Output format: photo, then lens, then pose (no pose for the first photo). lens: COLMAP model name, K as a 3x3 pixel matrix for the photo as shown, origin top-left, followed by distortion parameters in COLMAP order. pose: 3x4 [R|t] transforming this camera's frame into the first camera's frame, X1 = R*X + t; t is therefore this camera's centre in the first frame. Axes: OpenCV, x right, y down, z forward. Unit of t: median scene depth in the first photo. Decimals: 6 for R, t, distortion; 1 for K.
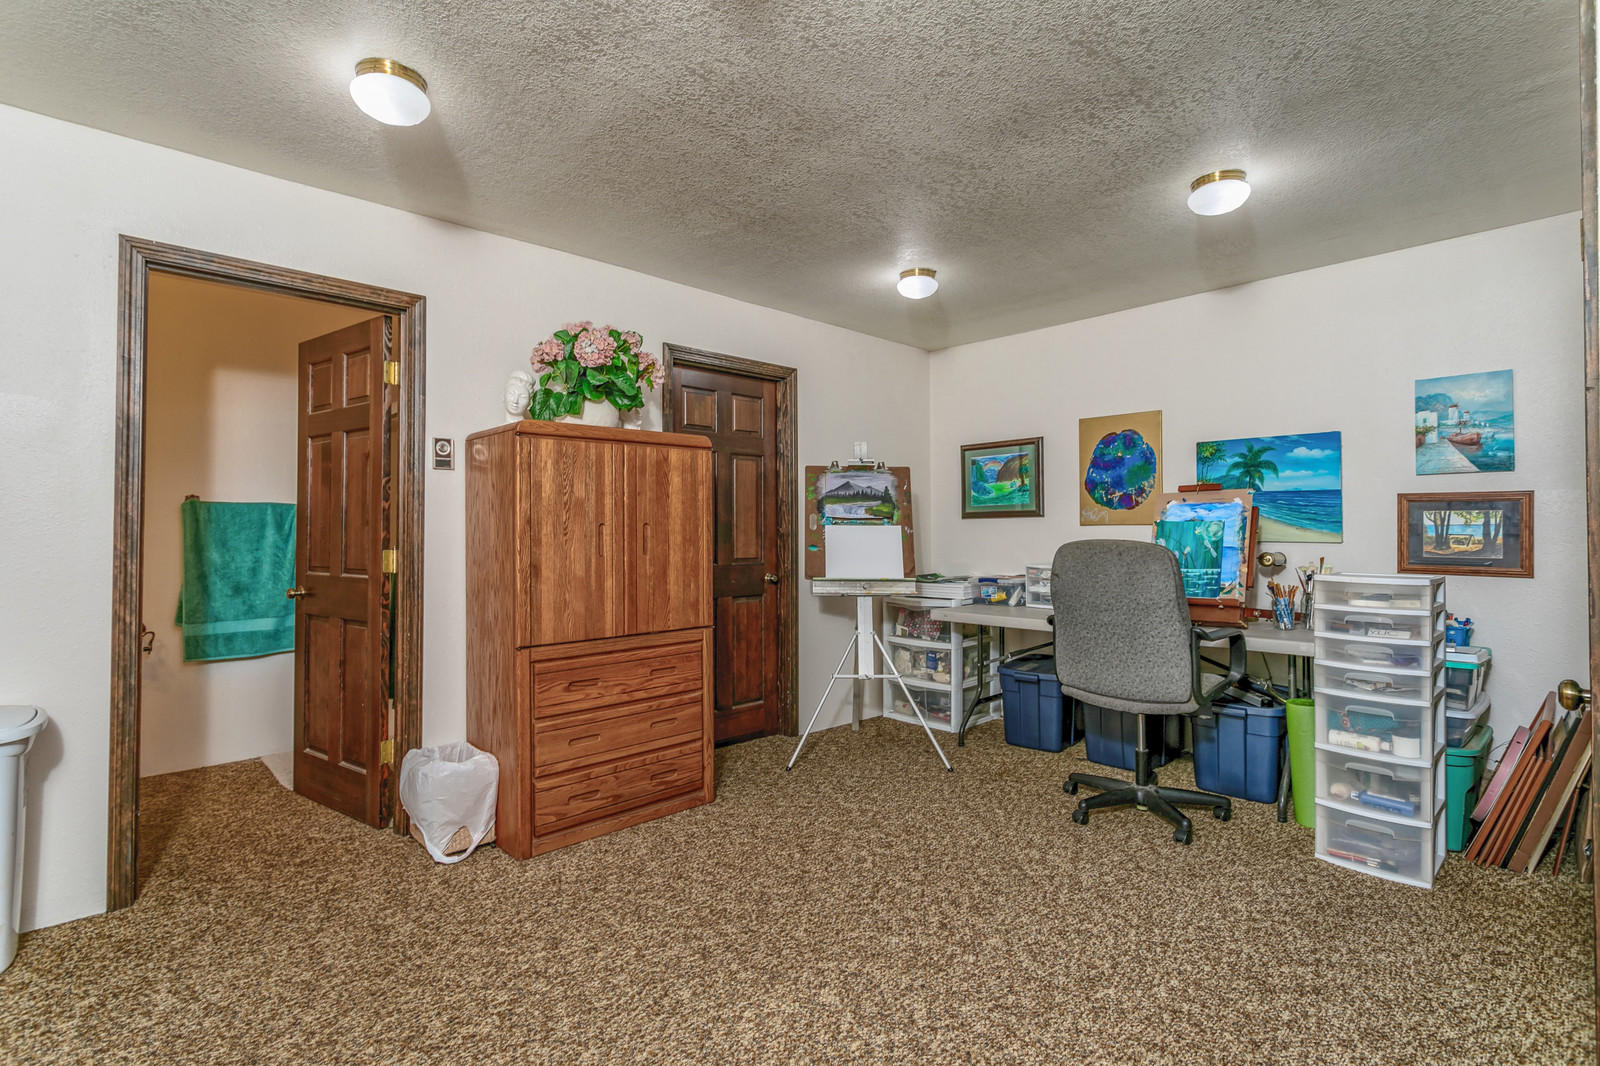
lens RADIAL K [[754.3, 0, 799.3], [0, 754.3, 521.6], [0, 0, 1]] dist [0.000876, 0.000452]
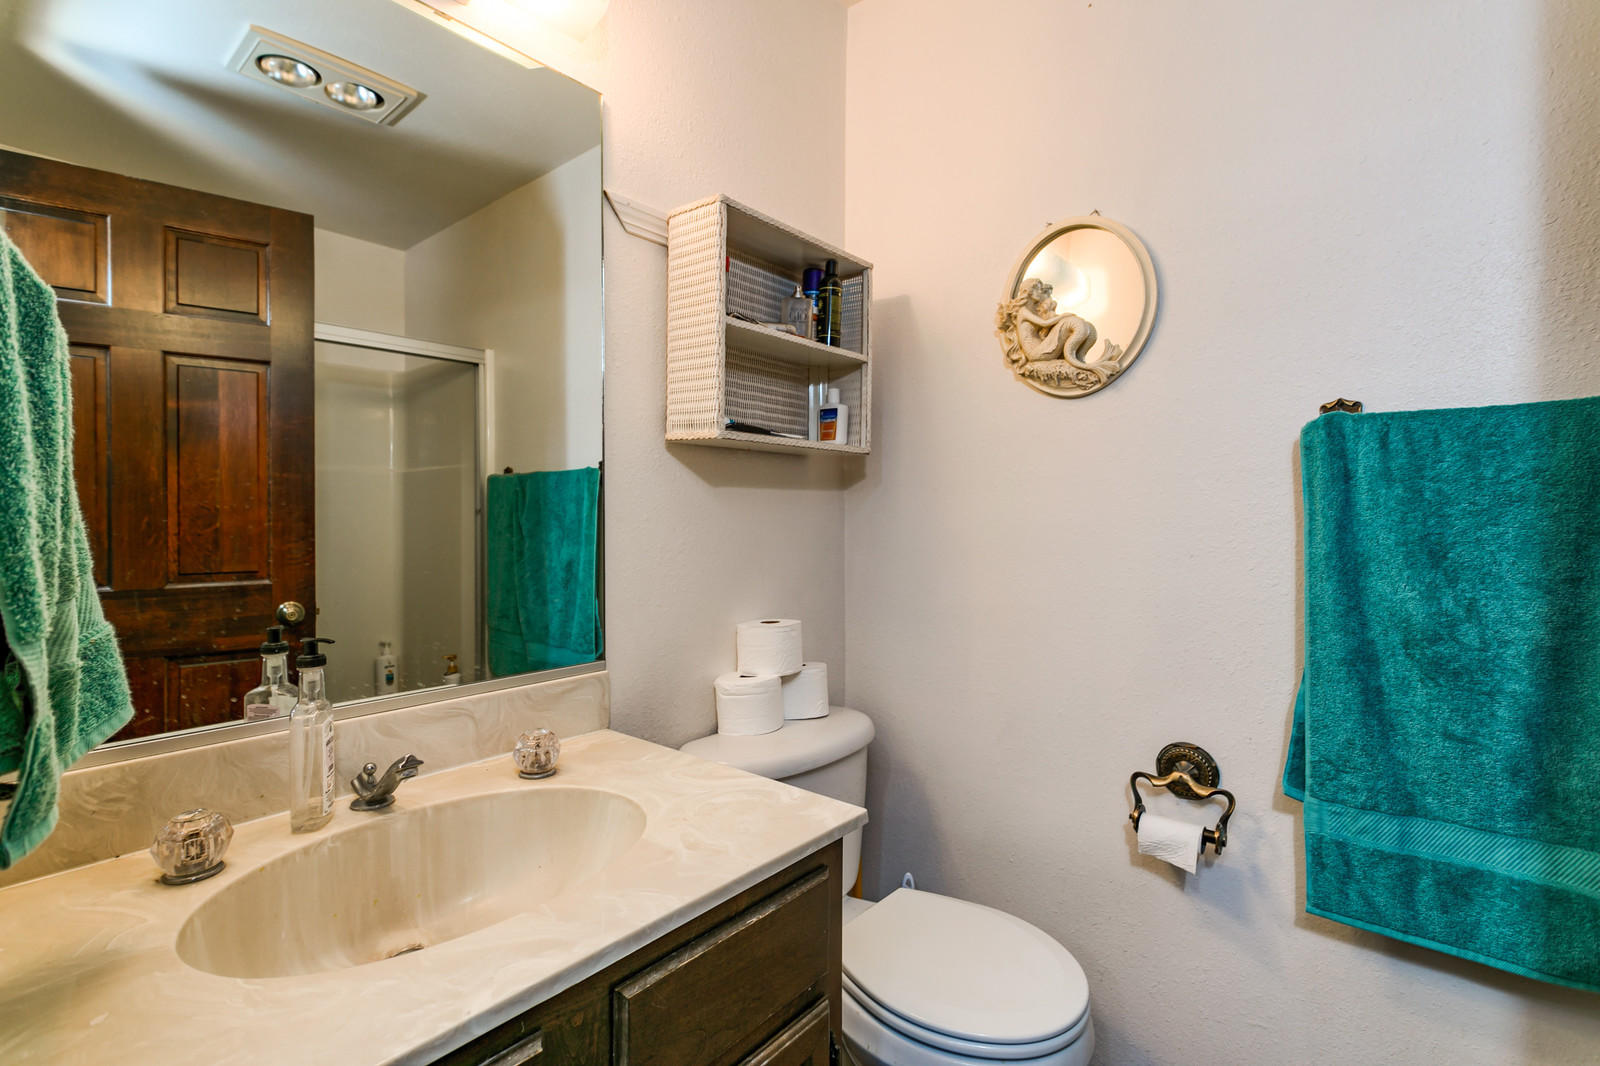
lens RADIAL K [[754.3, 0, 792.9], [0, 754.3, 523.9], [0, 0, 1]] dist [0.000876, 0.000452]
pose [[0.109083, 0.012044, -0.993960, -0.468844], [0.011842, 0.999840, 0.013415, 0.010099], [0.993962, -0.013234, 0.108923, 0.676088]]
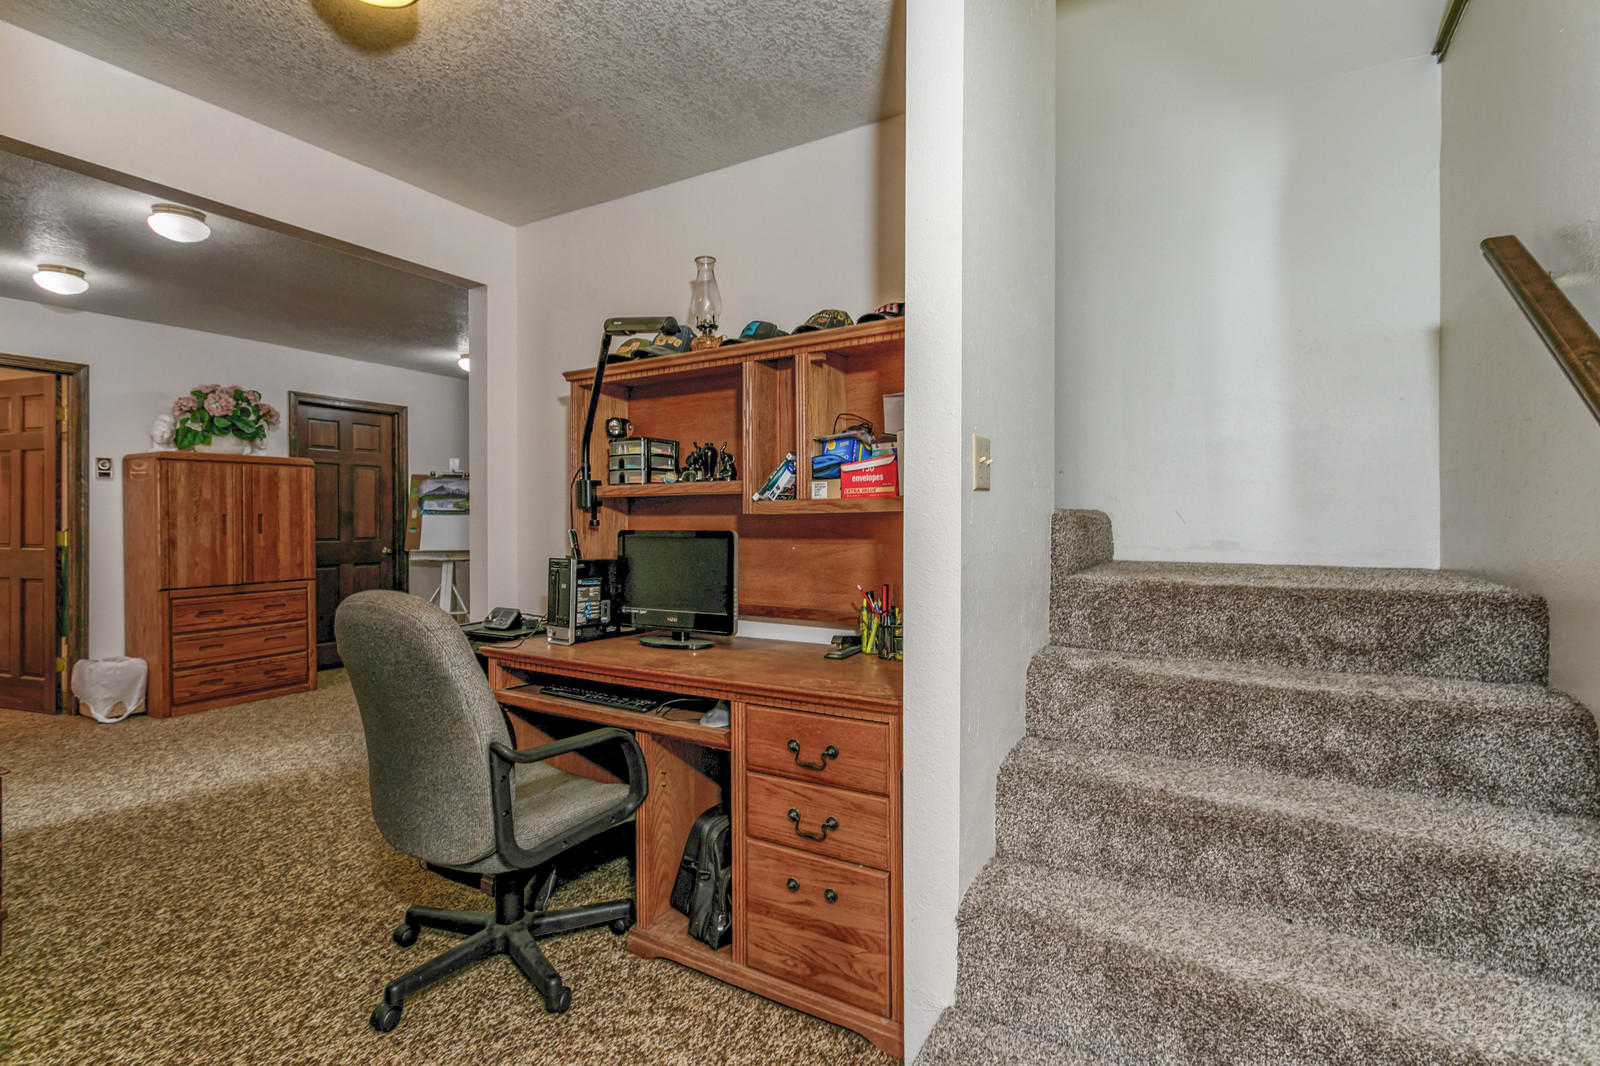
lens RADIAL K [[754.3, 0, 805.0], [0, 754.3, 522.6], [0, 0, 1]] dist [0.000876, 0.000452]
pose [[0.960812, 0.002457, 0.277190, 0.473740], [-0.008317, 0.999766, 0.019966, -0.021653], [-0.277076, -0.021489, 0.960608, -0.875695]]
